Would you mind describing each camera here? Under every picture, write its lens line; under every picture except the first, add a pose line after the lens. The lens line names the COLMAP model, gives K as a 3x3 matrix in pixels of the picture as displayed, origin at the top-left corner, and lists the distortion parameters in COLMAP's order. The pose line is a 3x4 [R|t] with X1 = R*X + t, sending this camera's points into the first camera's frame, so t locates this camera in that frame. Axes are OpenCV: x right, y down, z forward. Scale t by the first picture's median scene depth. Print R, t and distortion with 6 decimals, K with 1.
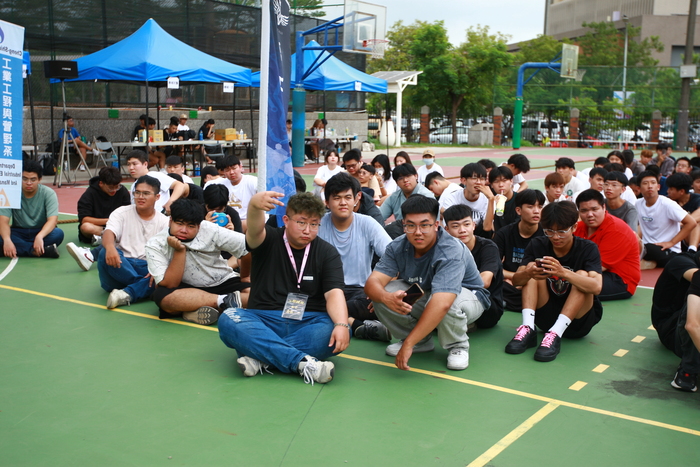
lens RADIAL K [[855.6, 0, 351.0], [0, 855.6, 232.1], [0, 0, 1]] dist [0.057017, 0.000000]
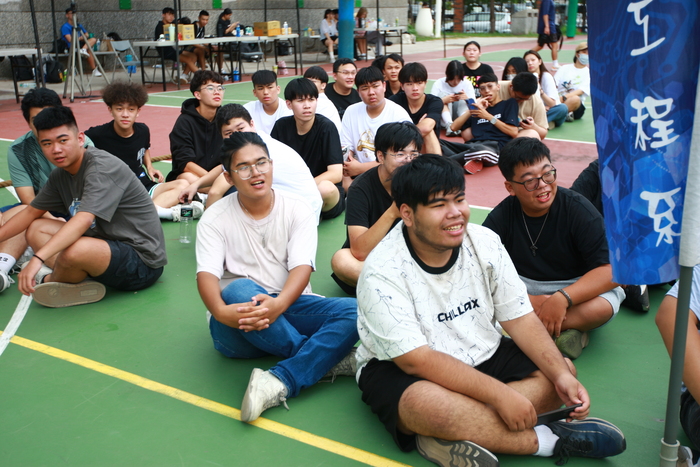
lens RADIAL K [[855.6, 0, 347.7], [0, 855.6, 234.2], [0, 0, 1]] dist [0.057017, 0.000000]
pose [[0.999880, -0.014681, -0.004889, -0.073732], [0.015184, 0.991740, 0.127361, -0.024615], [0.002979, -0.127420, 0.991844, 0.178330]]
